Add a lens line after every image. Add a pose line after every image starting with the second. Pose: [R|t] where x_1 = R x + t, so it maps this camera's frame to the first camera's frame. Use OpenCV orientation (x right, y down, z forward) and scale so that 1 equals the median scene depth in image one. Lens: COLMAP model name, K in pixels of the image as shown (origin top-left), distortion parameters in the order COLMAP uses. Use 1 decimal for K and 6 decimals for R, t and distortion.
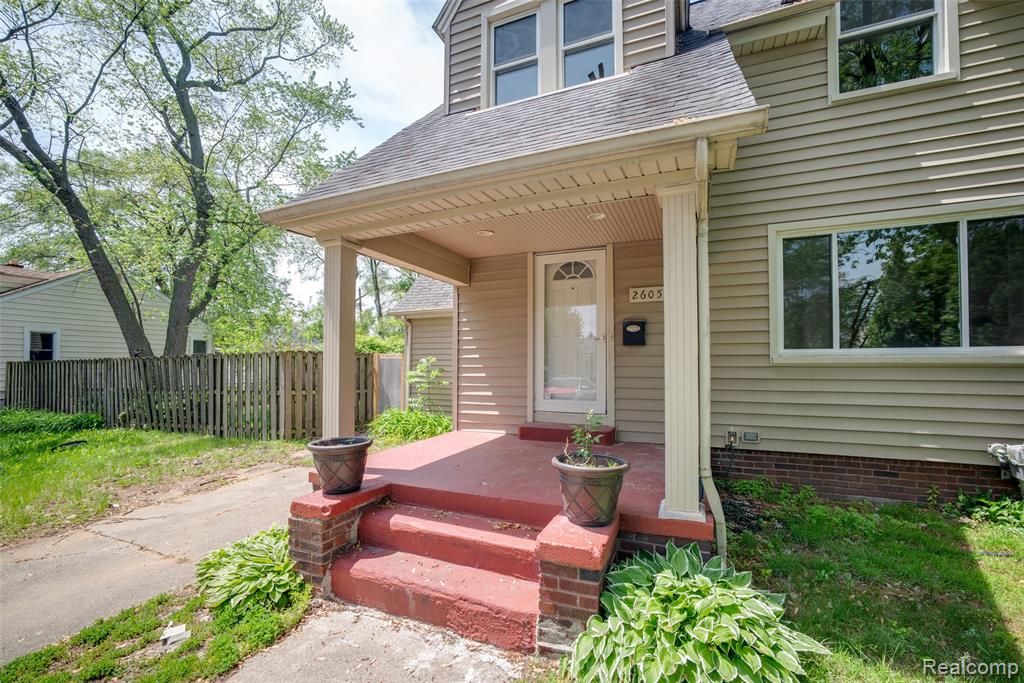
lens RADIAL K [[427.6, 0, 507.9], [0, 427.6, 353.1], [0, 0, 1]] dist [-0.010458, 0.000083]
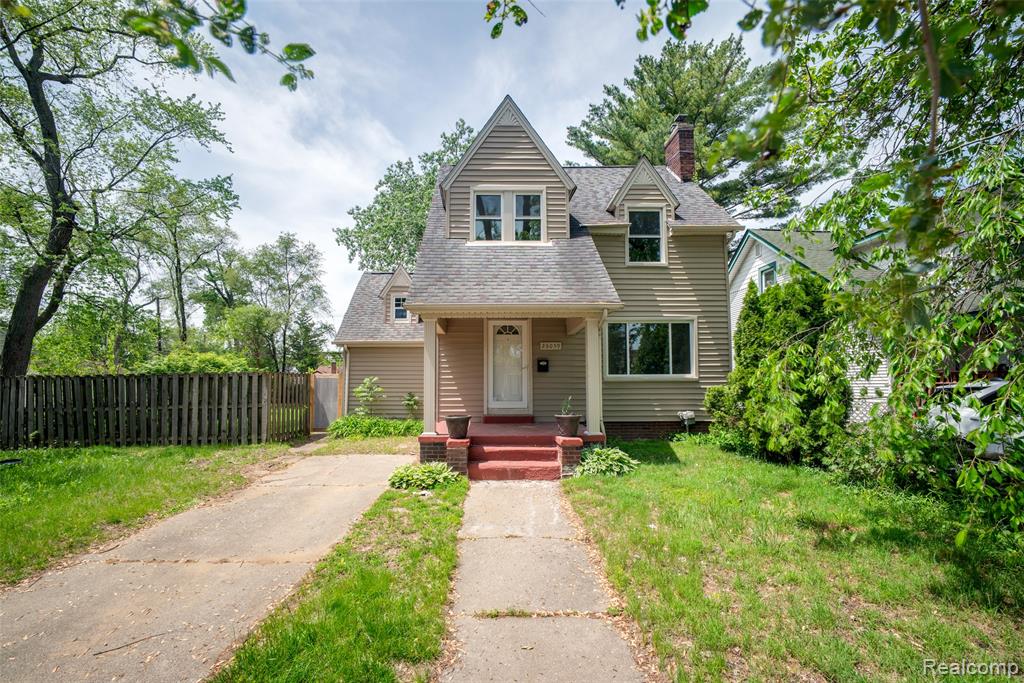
lens RADIAL K [[430.6, 0, 491.4], [0, 430.6, 366.4], [0, 0, 1]] dist [-0.010718, 0.000458]
pose [[0.908694, 0.015714, 0.417166, -0.664659], [-0.008952, 0.999795, -0.018161, -0.004689], [-0.417366, 0.012768, 0.908649, -0.619398]]
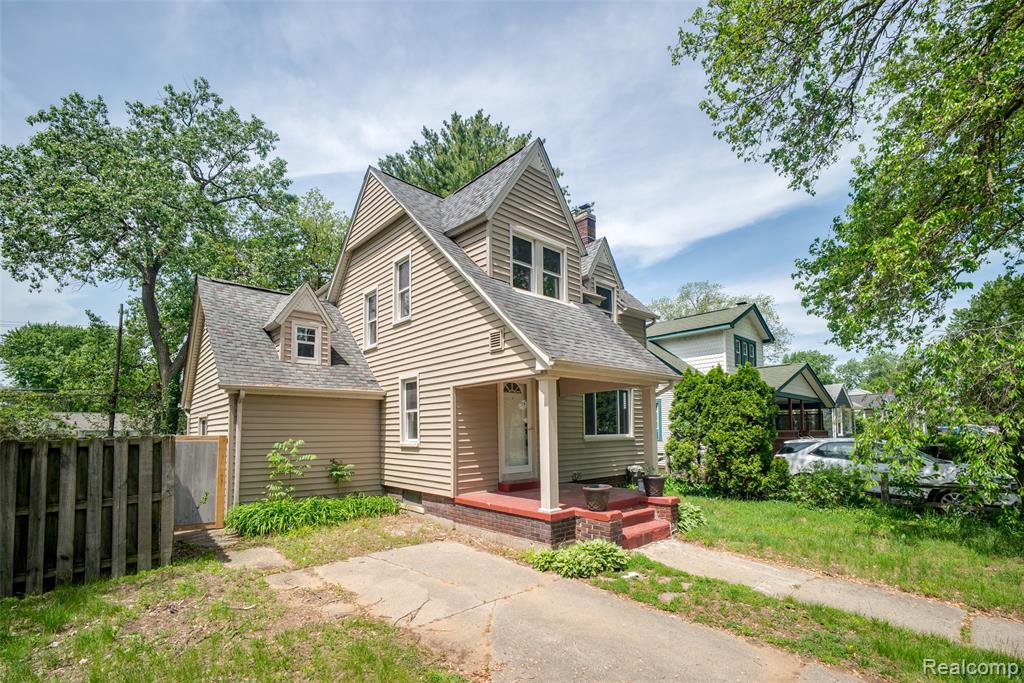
lens RADIAL K [[453.5, 0, 508.2], [0, 453.5, 410.7], [0, 0, 1]] dist [-0.002247, -0.000040]
pose [[0.417546, 0.037972, 0.907862, -1.431842], [-0.011144, 0.999265, -0.036669, -0.038004], [-0.908587, 0.005194, 0.417663, 0.275736]]
